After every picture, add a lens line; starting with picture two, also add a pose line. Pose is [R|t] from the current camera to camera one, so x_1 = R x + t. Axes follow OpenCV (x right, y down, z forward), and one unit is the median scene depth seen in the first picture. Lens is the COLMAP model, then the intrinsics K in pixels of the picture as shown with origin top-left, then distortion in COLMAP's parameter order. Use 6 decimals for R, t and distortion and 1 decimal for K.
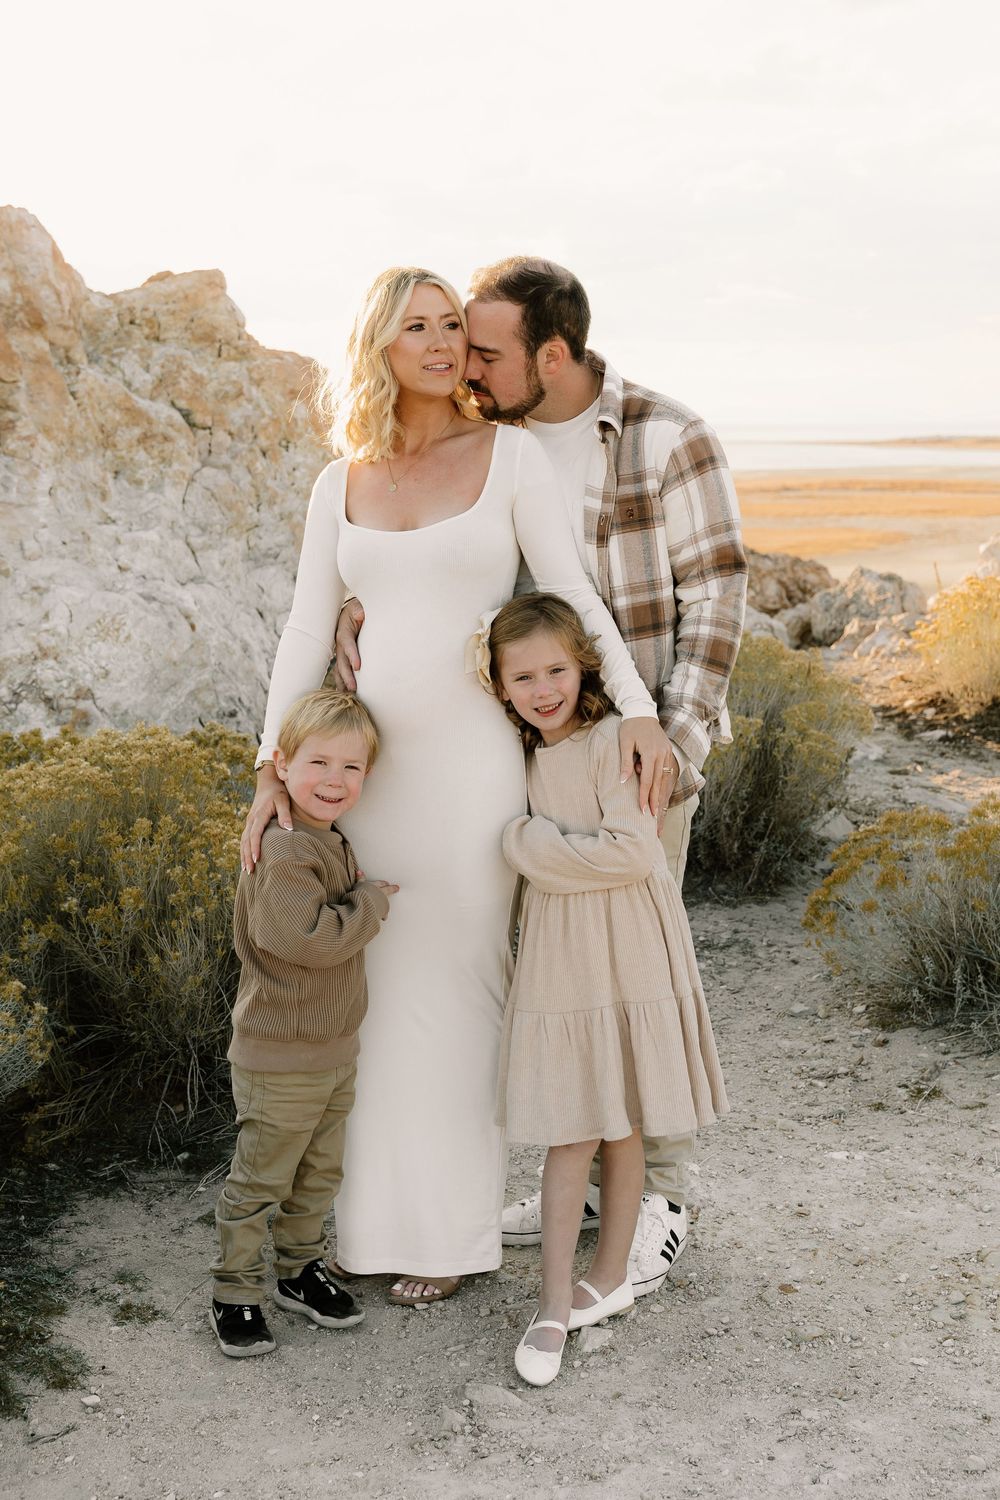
lens RADIAL K [[2088.4, 0, 597.4], [0, 2088.4, 602.9], [0, 0, 1]] dist [0.008661, -0.015179]
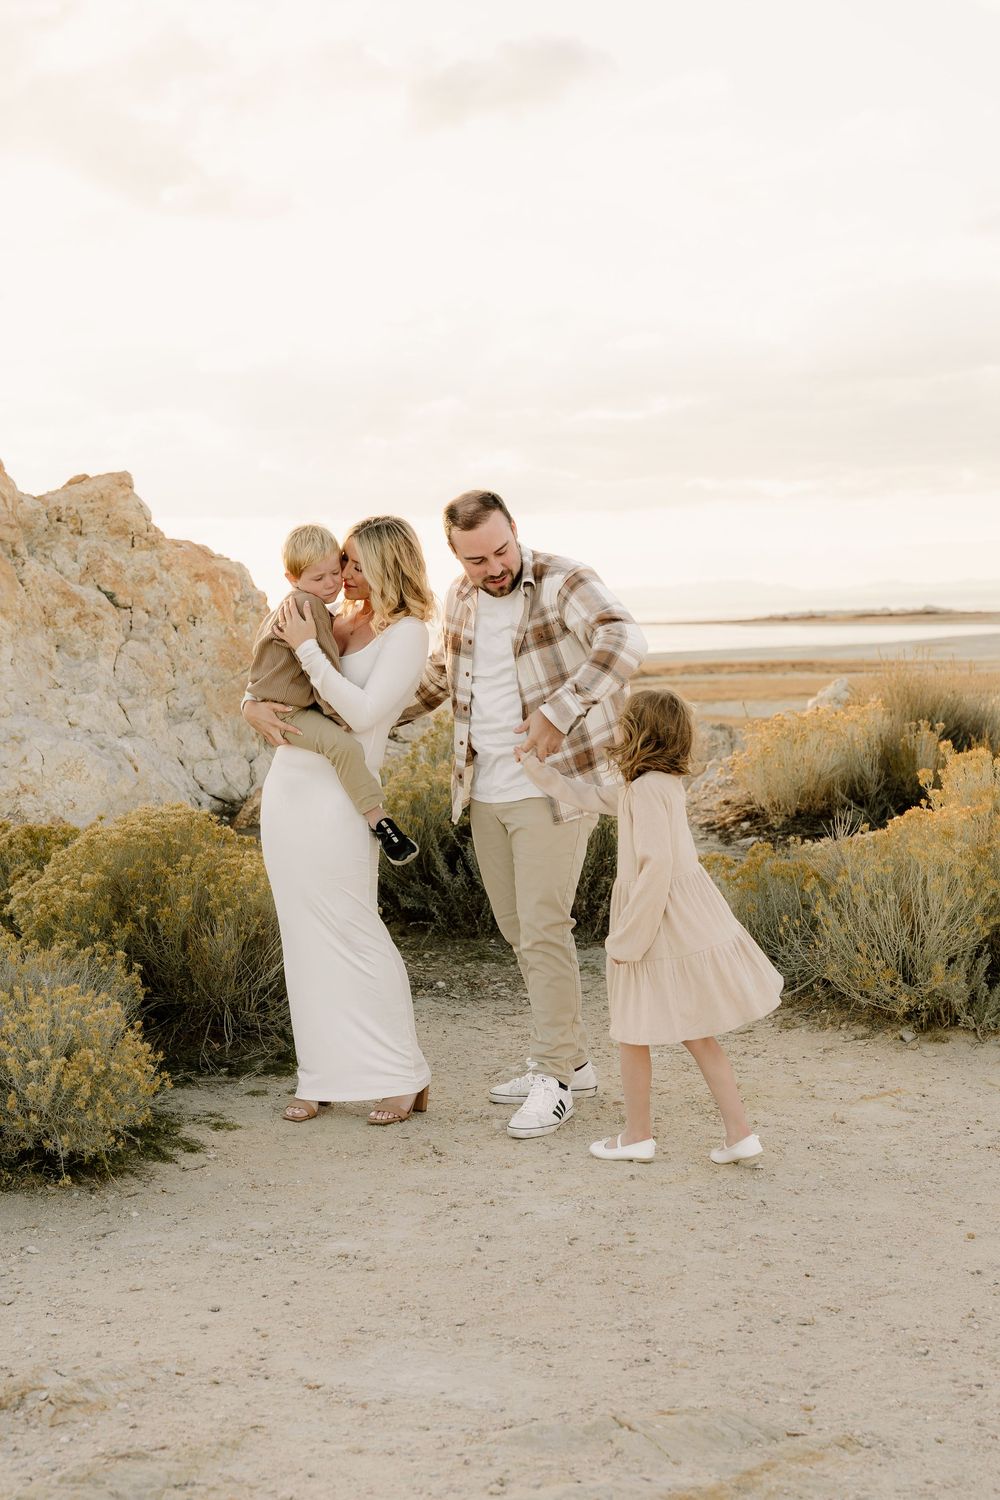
lens RADIAL K [[2339.8, 0, 546.8], [0, 2339.8, 731.1], [0, 0, 1]] dist [0.016711, 0.019809]
pose [[0.998323, -0.032839, 0.047682, -0.018500], [0.034377, 0.998903, -0.031808, 0.040017], [-0.046585, 0.033393, 0.998356, -0.363013]]
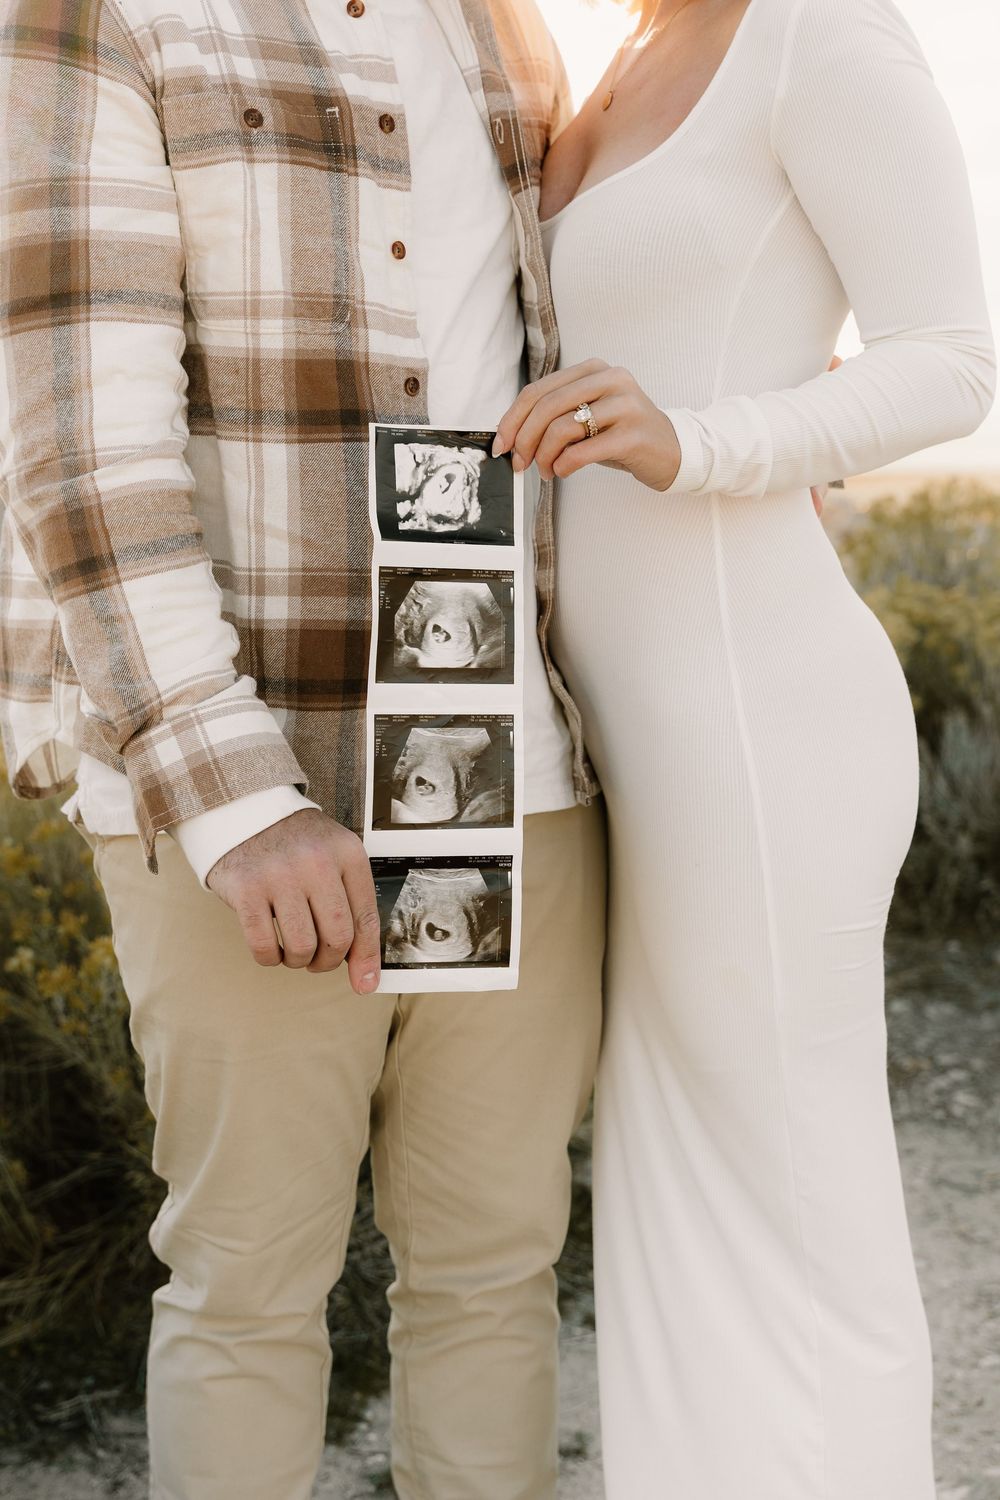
lens RADIAL K [[2311.6, 0, 499.6], [0, 2311.6, 750.0], [0, 0, 1]] dist [0.128161, 0.028772]
pose [[0.980648, 0.007319, -0.195642, 0.007820], [0.004090, 0.998317, 0.057851, 0.022569], [0.195736, -0.057531, 0.978968, 0.186908]]
